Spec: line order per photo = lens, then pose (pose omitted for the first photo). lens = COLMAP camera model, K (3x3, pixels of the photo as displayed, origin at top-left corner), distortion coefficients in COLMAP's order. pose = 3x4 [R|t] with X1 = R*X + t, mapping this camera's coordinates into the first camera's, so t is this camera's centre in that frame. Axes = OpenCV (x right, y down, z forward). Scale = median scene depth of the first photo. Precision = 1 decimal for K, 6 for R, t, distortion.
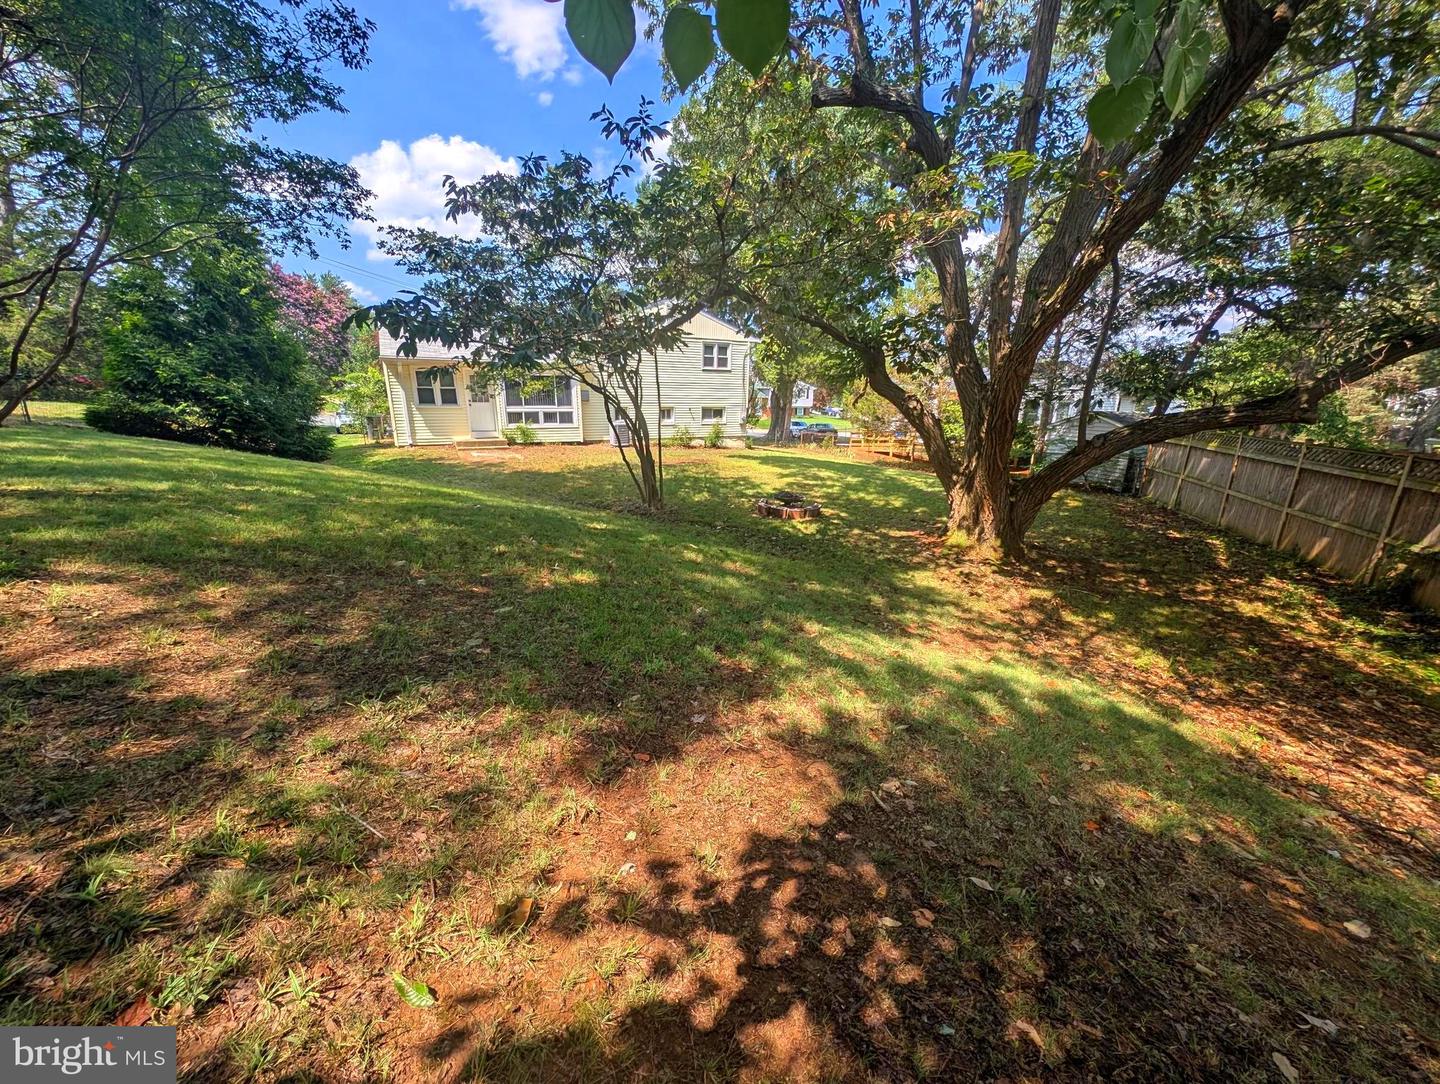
lens RADIAL K [[542.8, 0, 718.2], [0, 542.8, 547.7], [0, 0, 1]] dist [0.004152, -0.002636]
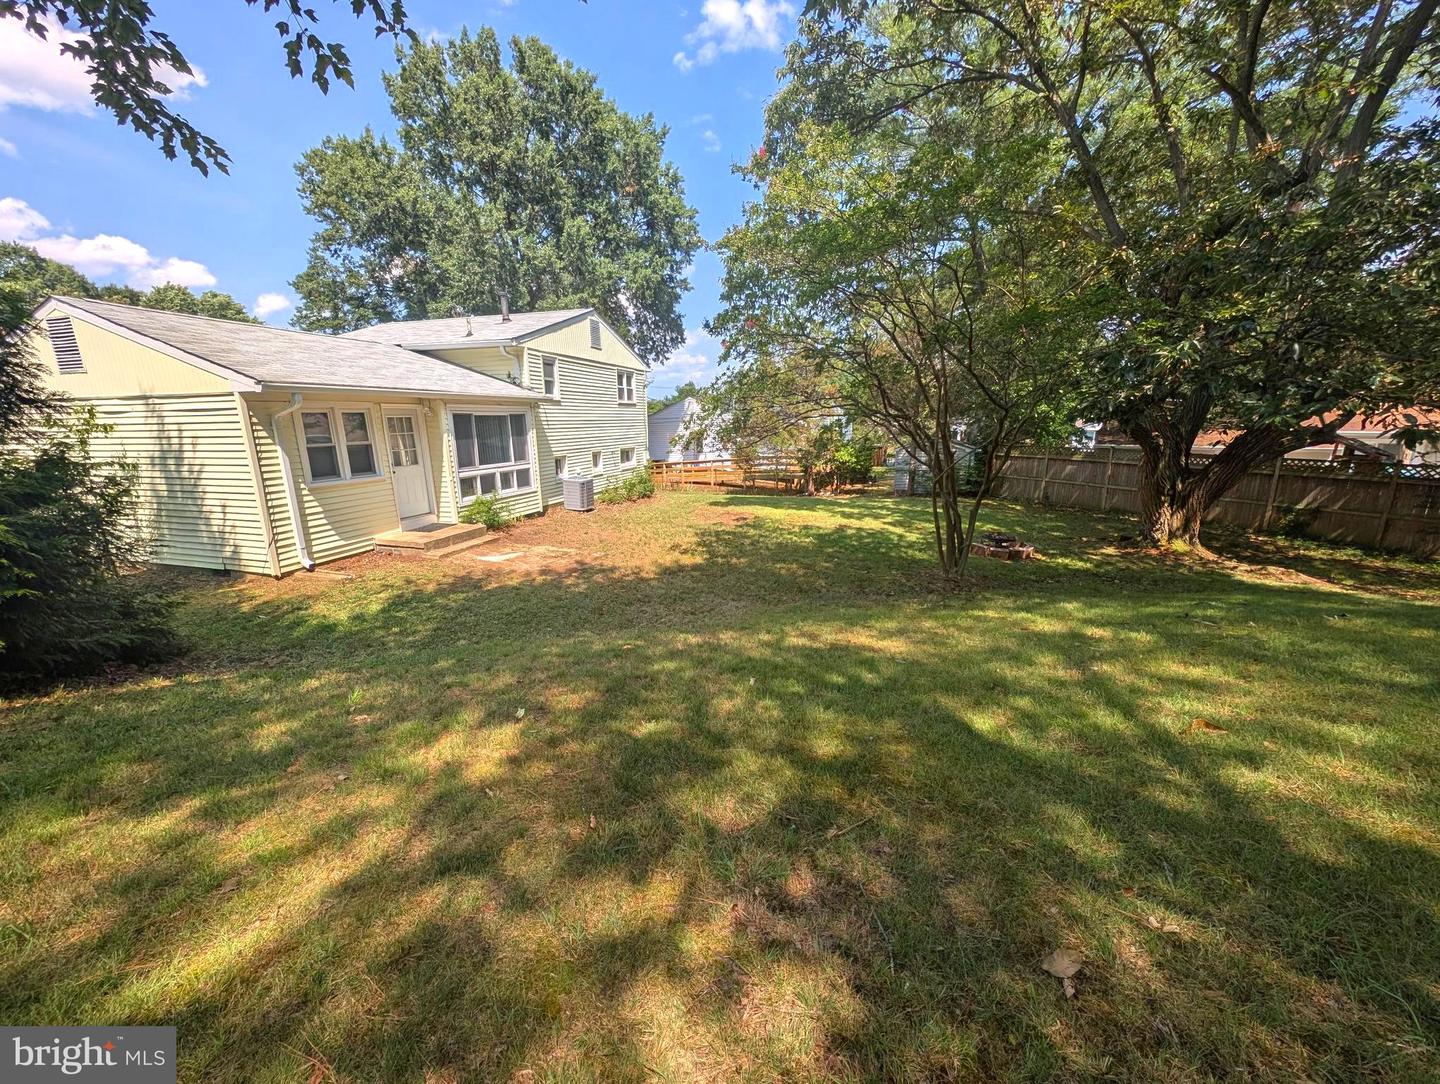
lens RADIAL K [[542.8, 0, 720.5], [0, 542.8, 540.5], [0, 0, 1]] dist [0.004152, -0.002636]
pose [[0.709673, -0.173112, 0.682932, -0.587912], [0.207077, 0.977779, 0.032666, -0.142508], [-0.673412, 0.118237, 0.729751, 0.384199]]
